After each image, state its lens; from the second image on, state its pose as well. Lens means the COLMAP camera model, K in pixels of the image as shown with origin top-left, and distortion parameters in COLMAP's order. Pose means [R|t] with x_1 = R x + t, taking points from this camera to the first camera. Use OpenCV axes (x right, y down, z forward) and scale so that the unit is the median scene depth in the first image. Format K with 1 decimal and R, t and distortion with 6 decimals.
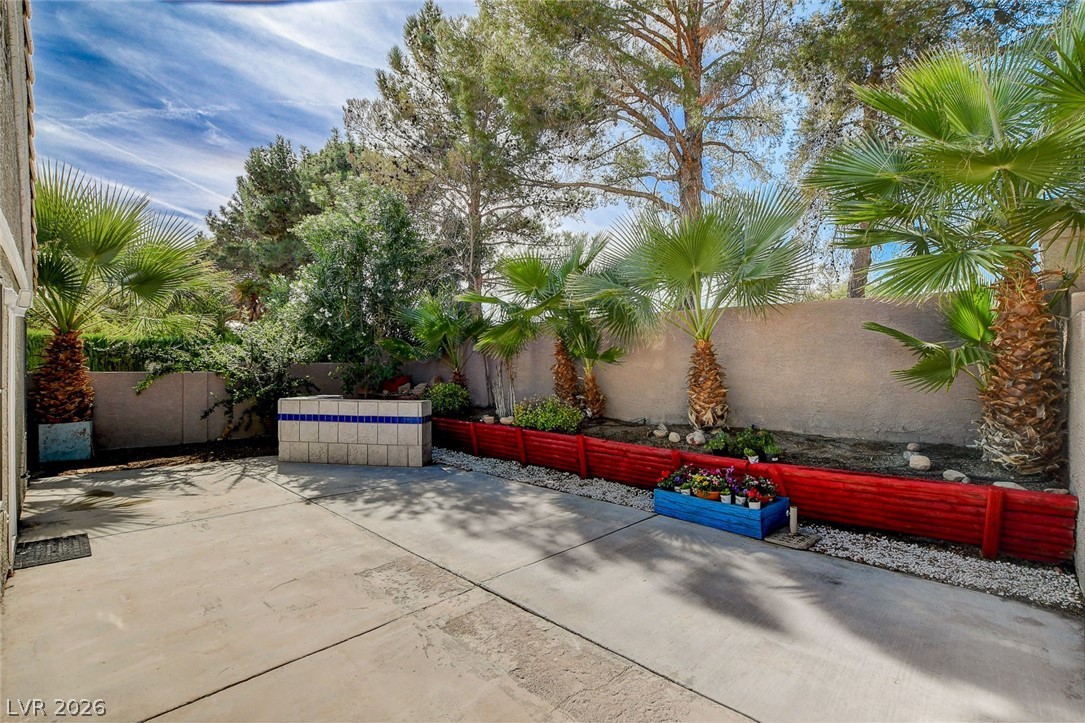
lens RADIAL K [[485.6, 0, 545.7], [0, 485.6, 365.0], [0, 0, 1]] dist [-0.020283, 0.000049]
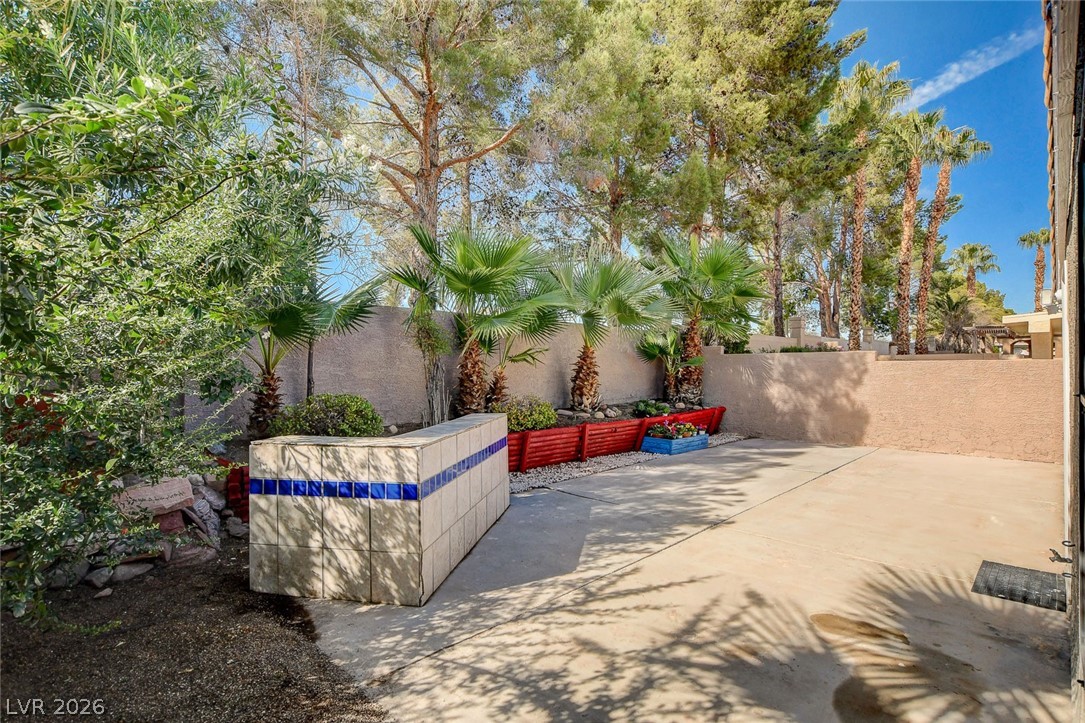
lens RADIAL K [[515.1, 0, 539.2], [0, 515.1, 364.2], [0, 0, 1]] dist [0.001800, 0.000026]
pose [[0.026725, 0.007367, 0.999616, -1.359844], [0.002744, 0.999969, -0.007443, 0.010773], [-0.999639, 0.002942, 0.026704, 1.255504]]
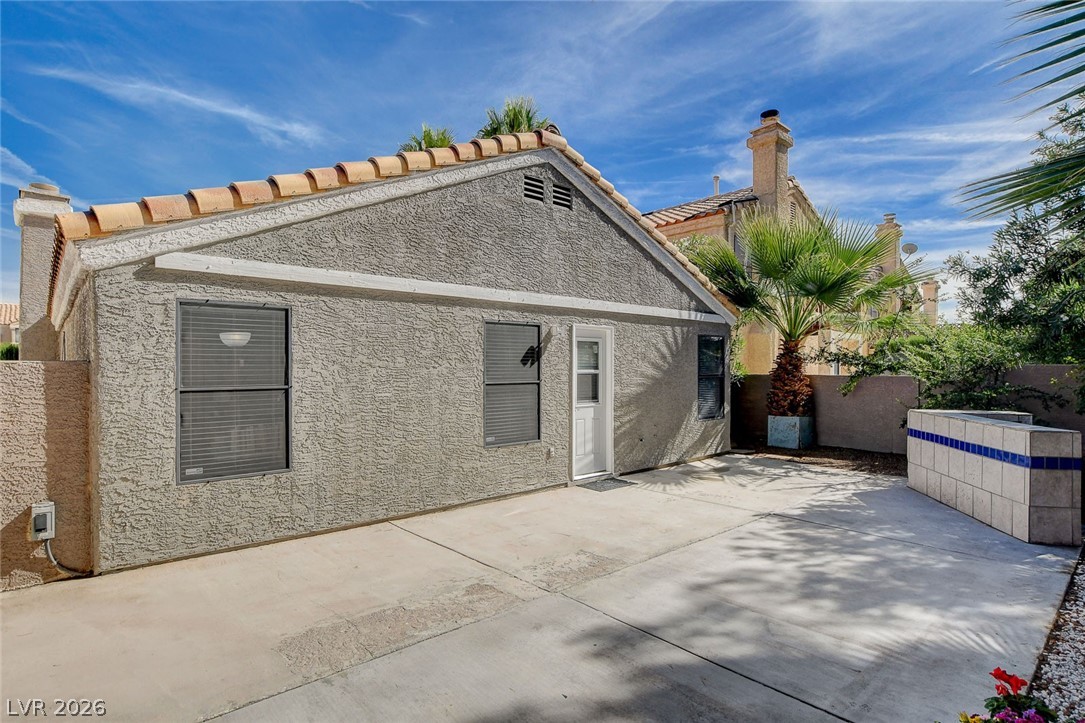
lens RADIAL K [[564.1, 0, 548.0], [0, 564.1, 364.5], [0, 0, 1]] dist [-0.031318, -0.001057]
pose [[-0.060573, -0.008544, -0.998127, 0.593181], [-0.001169, 0.999963, -0.008489, 0.003624], [0.998163, 0.000653, -0.060581, 0.631230]]
